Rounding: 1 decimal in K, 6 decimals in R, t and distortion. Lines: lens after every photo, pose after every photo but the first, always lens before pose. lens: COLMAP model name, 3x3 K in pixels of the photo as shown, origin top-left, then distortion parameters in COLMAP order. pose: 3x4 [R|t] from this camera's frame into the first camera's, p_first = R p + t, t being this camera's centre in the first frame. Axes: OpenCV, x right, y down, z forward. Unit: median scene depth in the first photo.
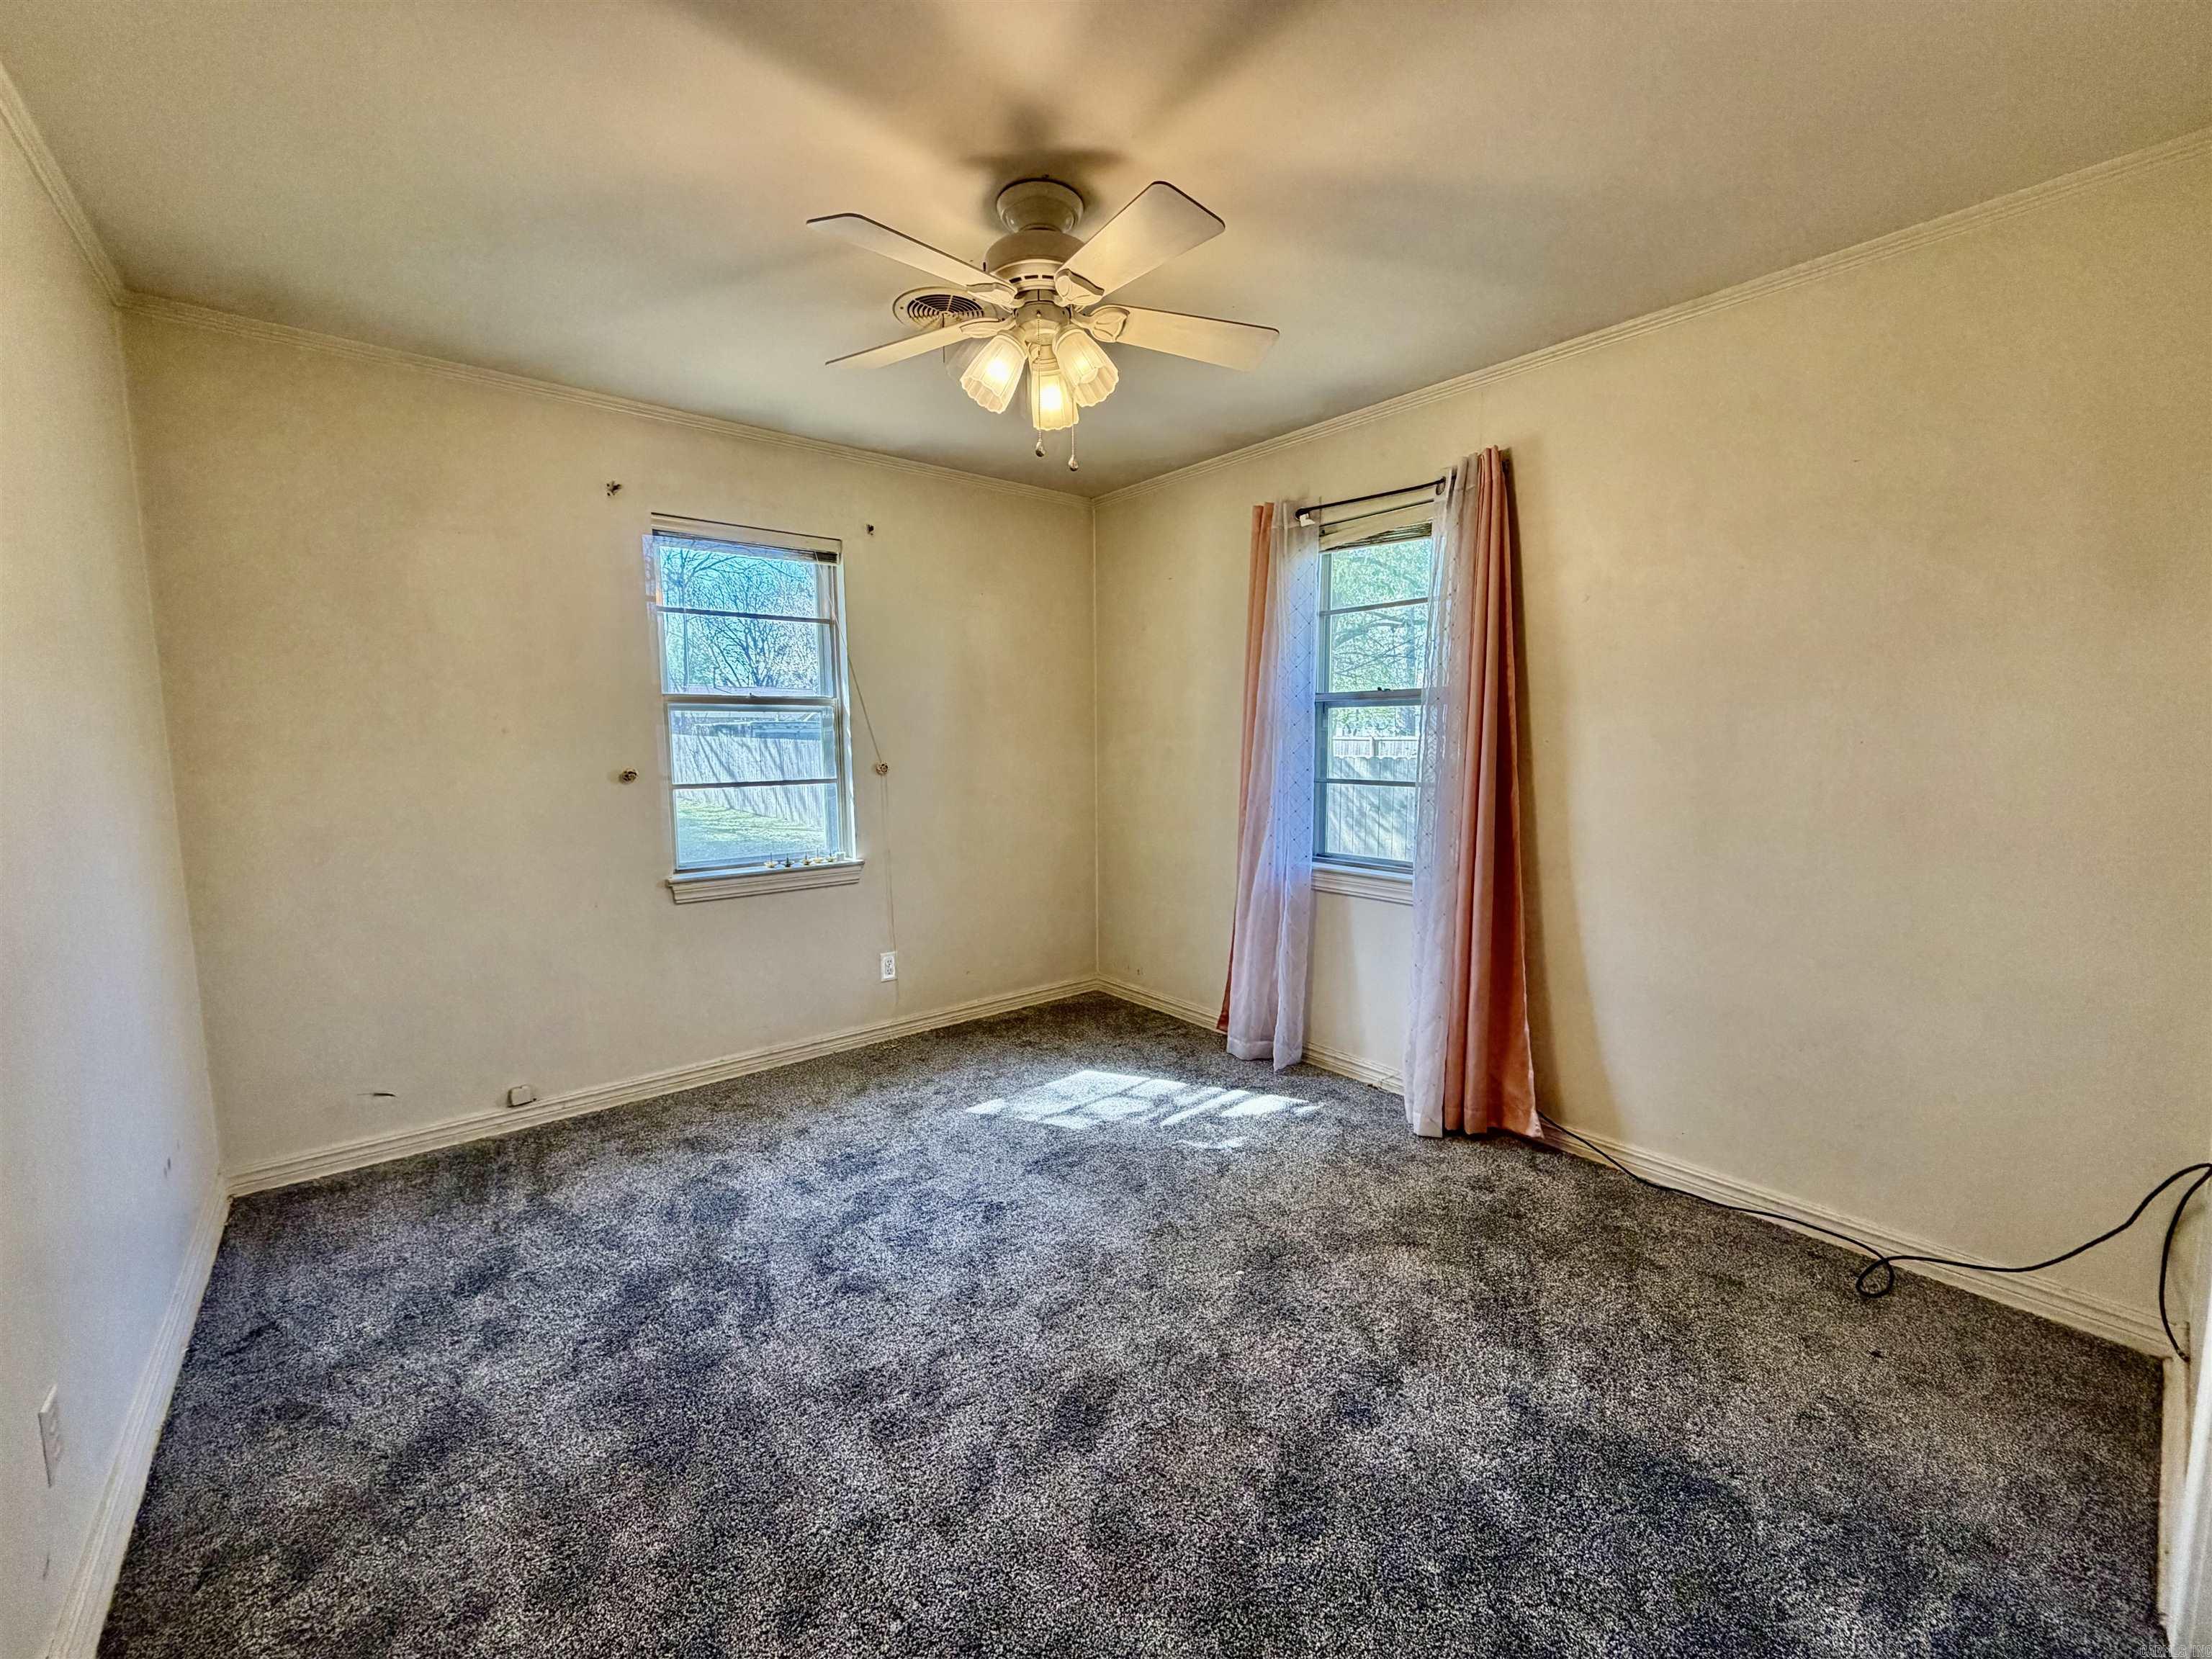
lens RADIAL K [[884.5, 0, 1100.9], [0, 884.5, 835.8], [0, 0, 1]] dist [-0.000616, 0.000141]
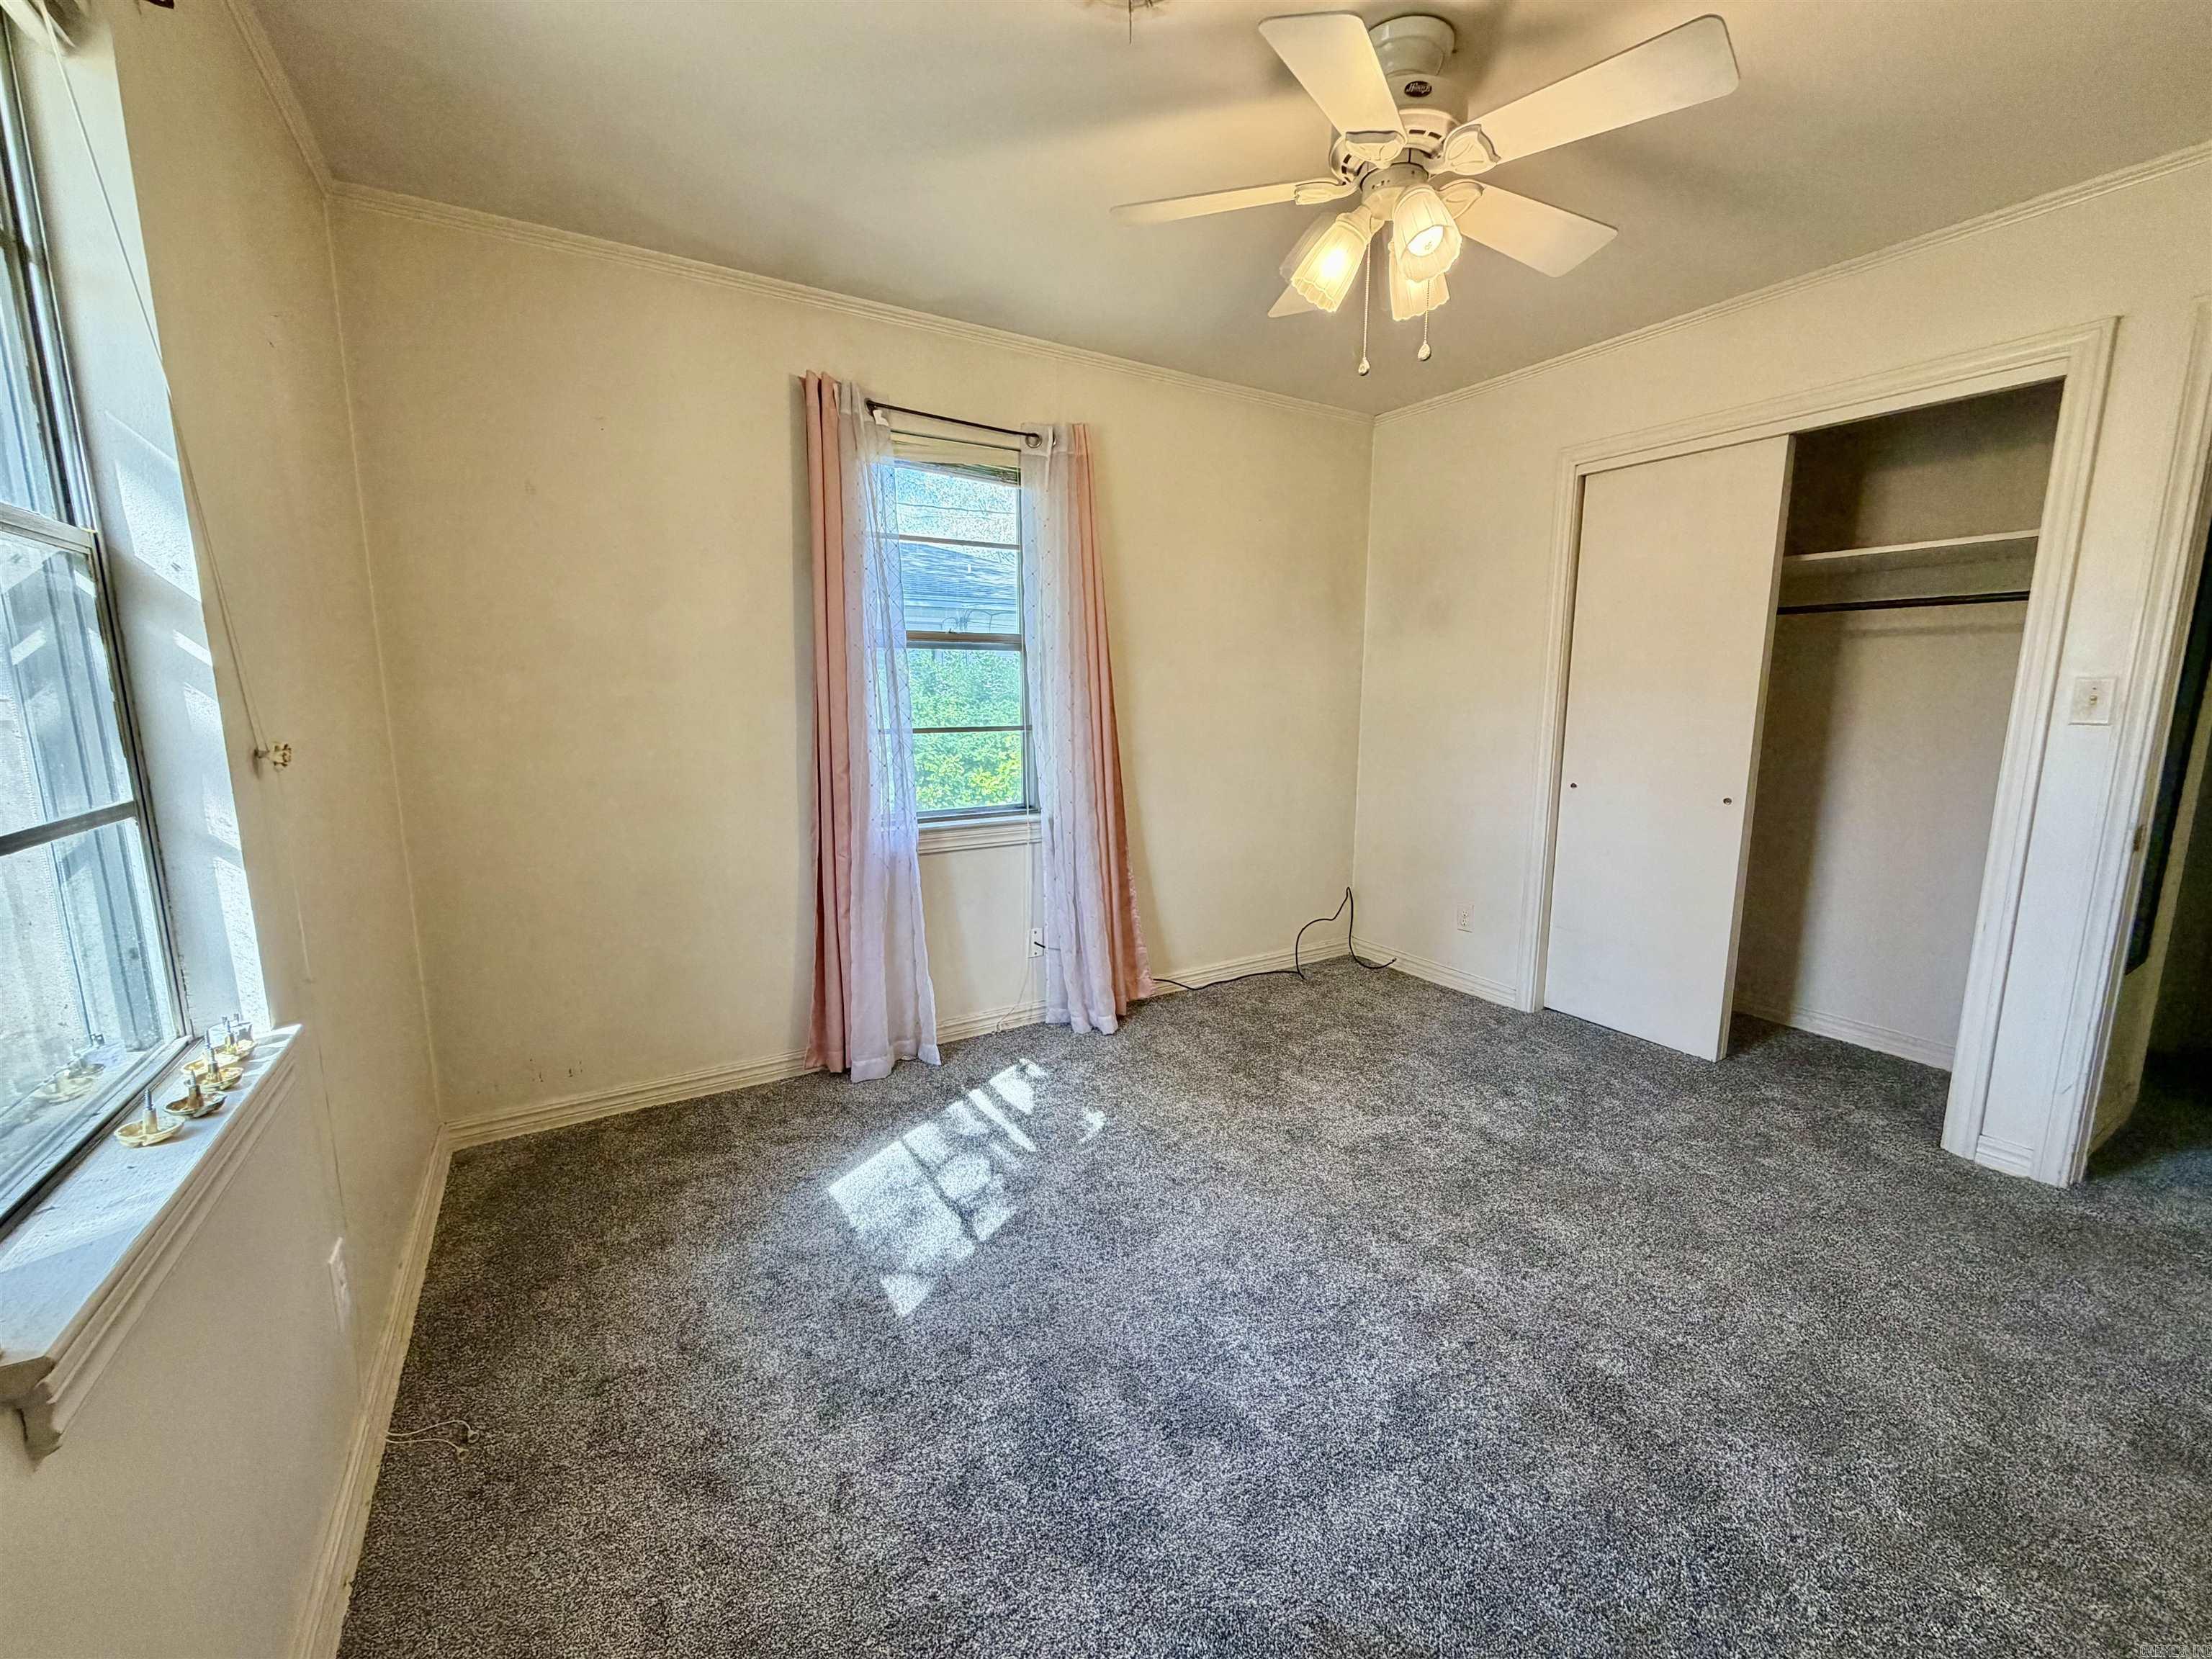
lens RADIAL K [[884.5, 0, 1102.5], [0, 884.5, 830.6], [0, 0, 1]] dist [-0.000616, 0.000141]
pose [[0.135055, -0.157801, 0.978192, -0.653854], [0.107433, 0.983748, 0.143865, -0.077056], [-0.984997, 0.085660, 0.149814, 0.749804]]
